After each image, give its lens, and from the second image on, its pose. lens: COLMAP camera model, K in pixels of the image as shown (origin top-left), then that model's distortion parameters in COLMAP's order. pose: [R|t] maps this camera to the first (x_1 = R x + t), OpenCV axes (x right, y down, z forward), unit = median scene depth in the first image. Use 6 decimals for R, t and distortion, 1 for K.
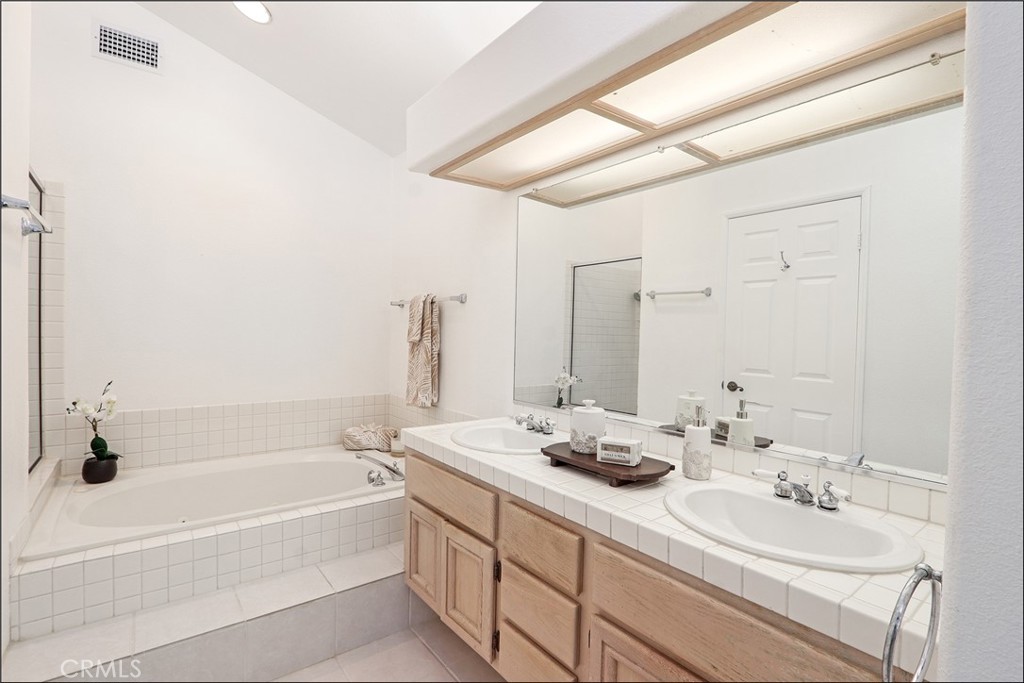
lens RADIAL K [[485.1, 0, 506.7], [0, 485.1, 339.9], [0, 0, 1]] dist [-0.012594, 0.001115]
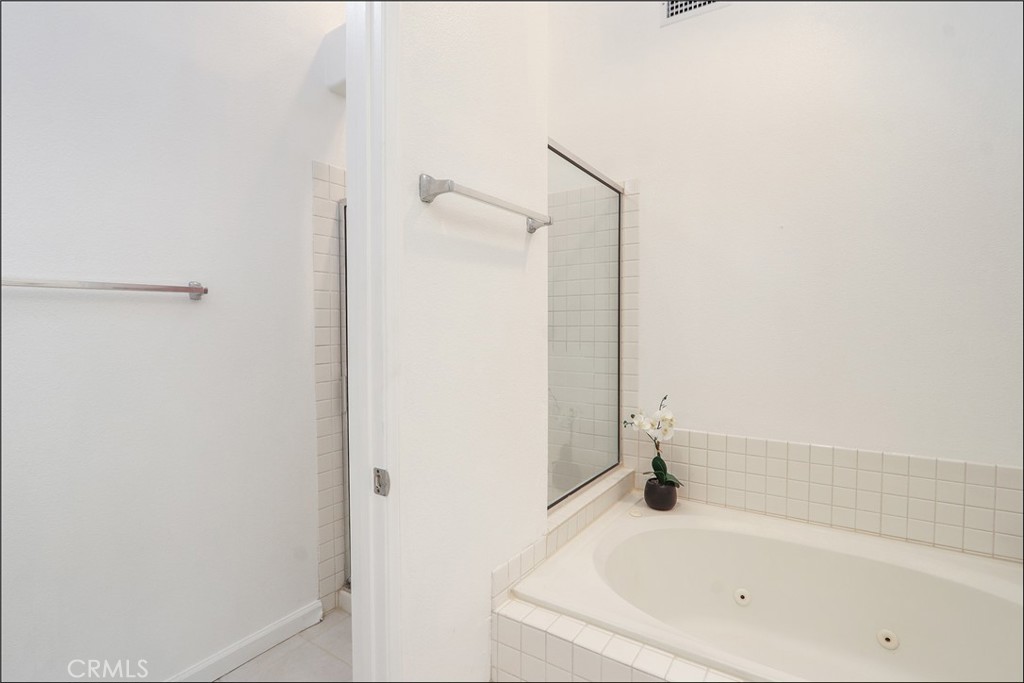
lens RADIAL K [[485.1, 0, 506.7], [0, 485.1, 339.9], [0, 0, 1]] dist [-0.012594, 0.001115]
pose [[0.327174, 0.008264, -0.944928, -0.078303], [-0.009810, 0.999938, 0.005348, -0.009861], [0.944913, 0.007520, 0.327235, 0.326125]]
